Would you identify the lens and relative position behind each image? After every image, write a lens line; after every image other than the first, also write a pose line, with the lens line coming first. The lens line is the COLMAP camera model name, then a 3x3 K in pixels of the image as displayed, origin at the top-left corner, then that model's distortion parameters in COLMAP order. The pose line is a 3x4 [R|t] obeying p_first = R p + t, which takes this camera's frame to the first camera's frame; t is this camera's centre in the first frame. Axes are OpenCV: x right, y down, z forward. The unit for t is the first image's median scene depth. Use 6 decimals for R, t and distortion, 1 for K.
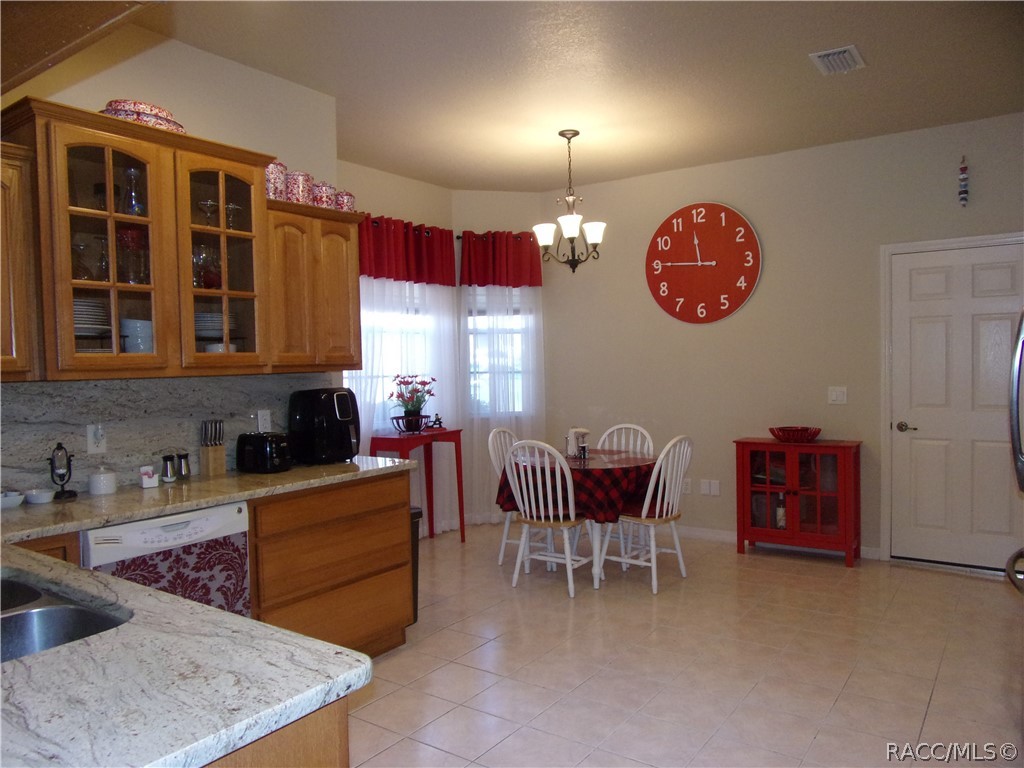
lens RADIAL K [[734.6, 0, 508.5], [0, 734.6, 390.1], [0, 0, 1]] dist [-0.030495, 0.002938]
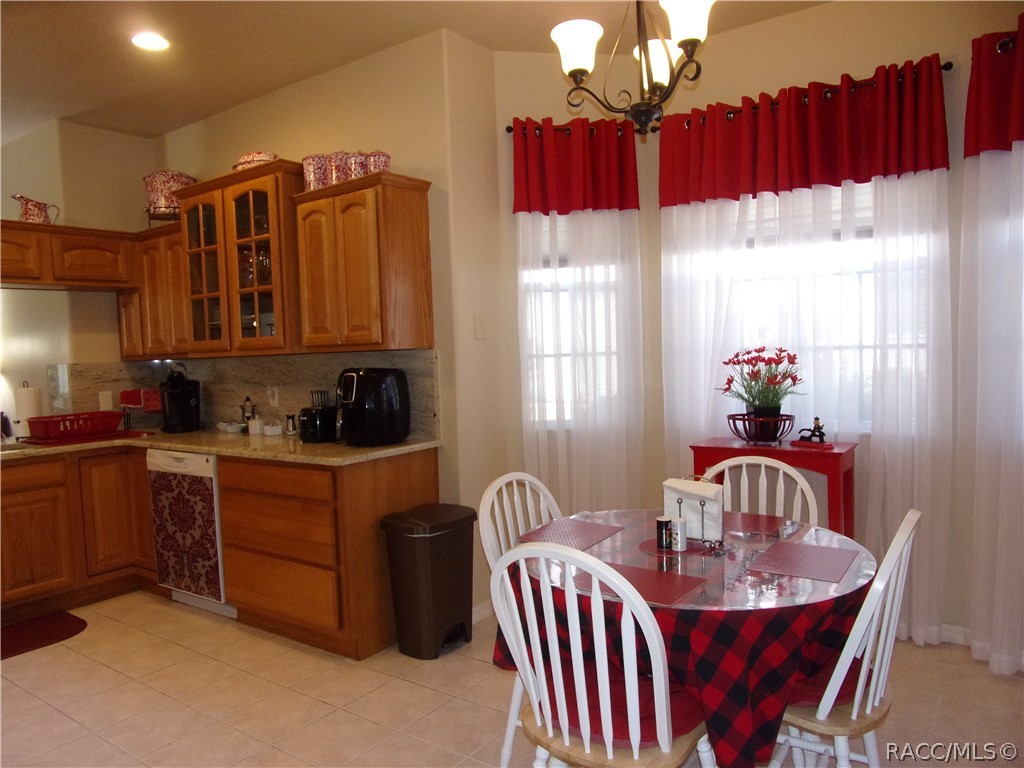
lens RADIAL K [[729.7, 0, 509.3], [0, 729.7, 389.8], [0, 0, 1]] dist [-0.062701, 0.033062]
pose [[0.004168, 0.081870, -0.996634, 0.510822], [-0.000910, 0.996643, 0.081867, -0.038161], [0.999991, 0.000565, 0.004229, 0.857202]]
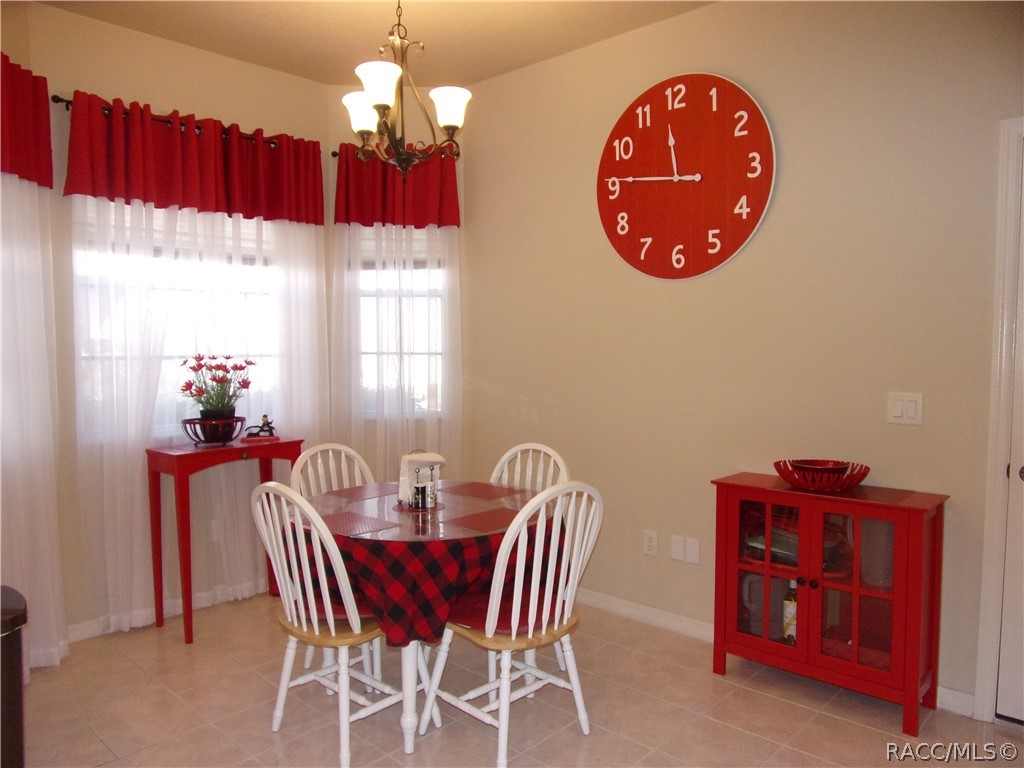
lens RADIAL K [[744.8, 0, 497.0], [0, 744.8, 388.5], [0, 0, 1]] dist [-0.031178, 0.002041]
pose [[0.989995, 0.024587, -0.138943, 0.226579], [-0.020984, 0.999406, 0.027332, -0.015674], [0.139532, -0.024143, 0.989923, 0.414661]]
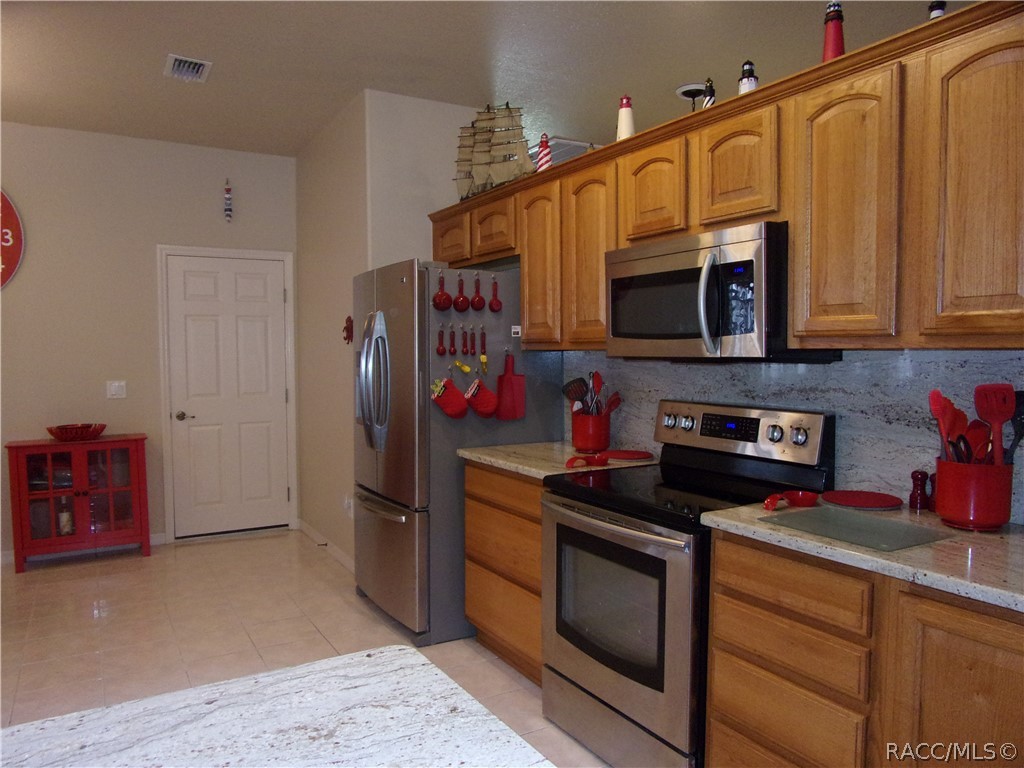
lens RADIAL K [[734.6, 0, 508.5], [0, 734.6, 390.1], [0, 0, 1]] dist [-0.030495, 0.002938]
pose [[0.411268, -0.032649, 0.910930, -0.234463], [0.029796, 0.999306, 0.022364, 0.001704], [-0.911027, 0.017945, 0.411955, 0.106252]]
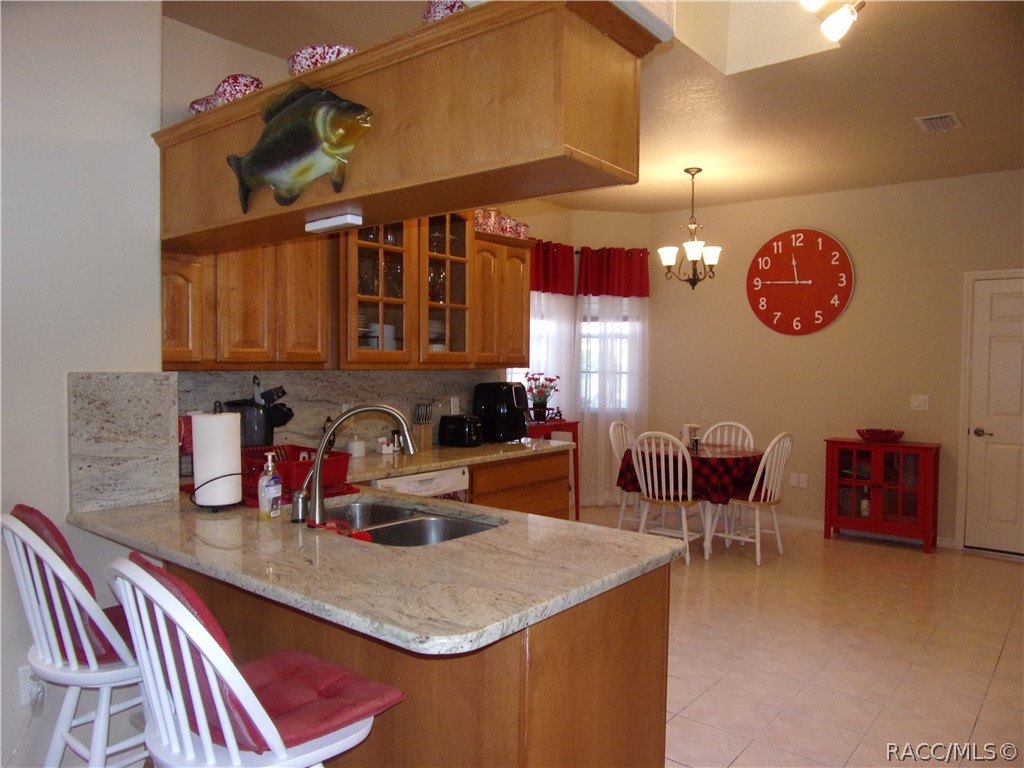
lens RADIAL K [[734.6, 0, 508.5], [0, 734.6, 390.1], [0, 0, 1]] dist [-0.030495, 0.002938]
pose [[0.997347, 0.033940, -0.064398, -0.115673], [-0.033780, 0.999423, 0.003572, 0.004938], [0.064482, -0.001387, 0.997918, -0.170235]]
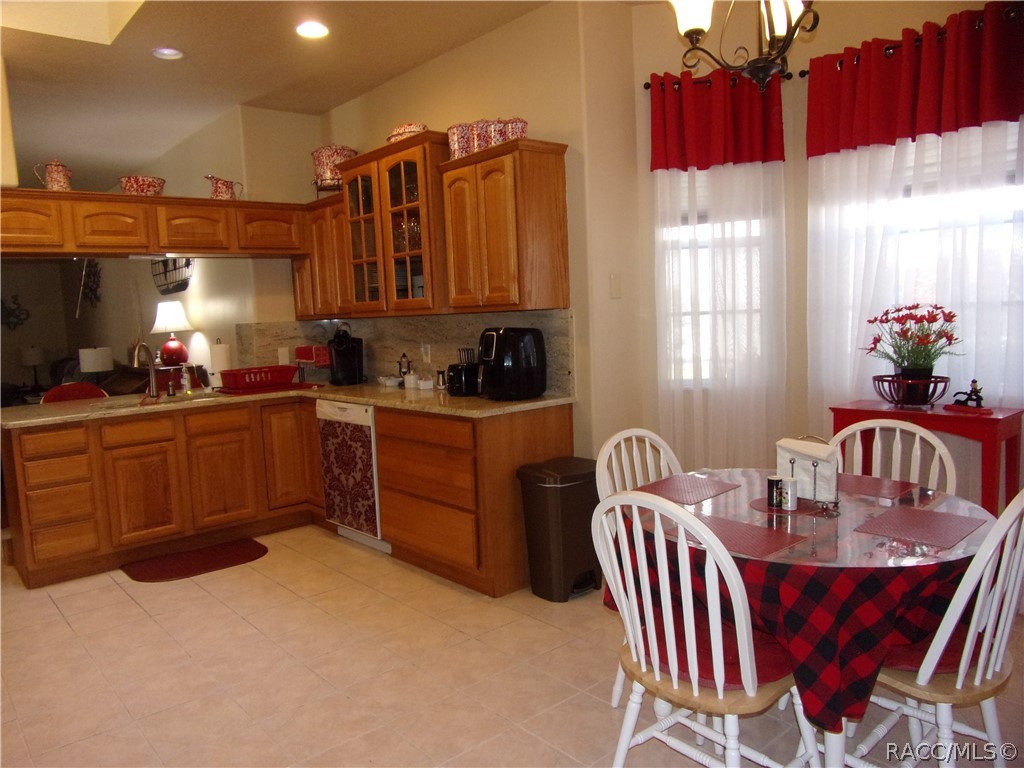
lens RADIAL K [[744.8, 0, 497.0], [0, 744.8, 388.5], [0, 0, 1]] dist [-0.031178, 0.002041]
pose [[-0.241767, 0.135760, -0.960790, 0.549717], [0.015442, 0.990577, 0.136083, -0.042717], [0.970211, 0.018064, -0.241585, 0.897952]]
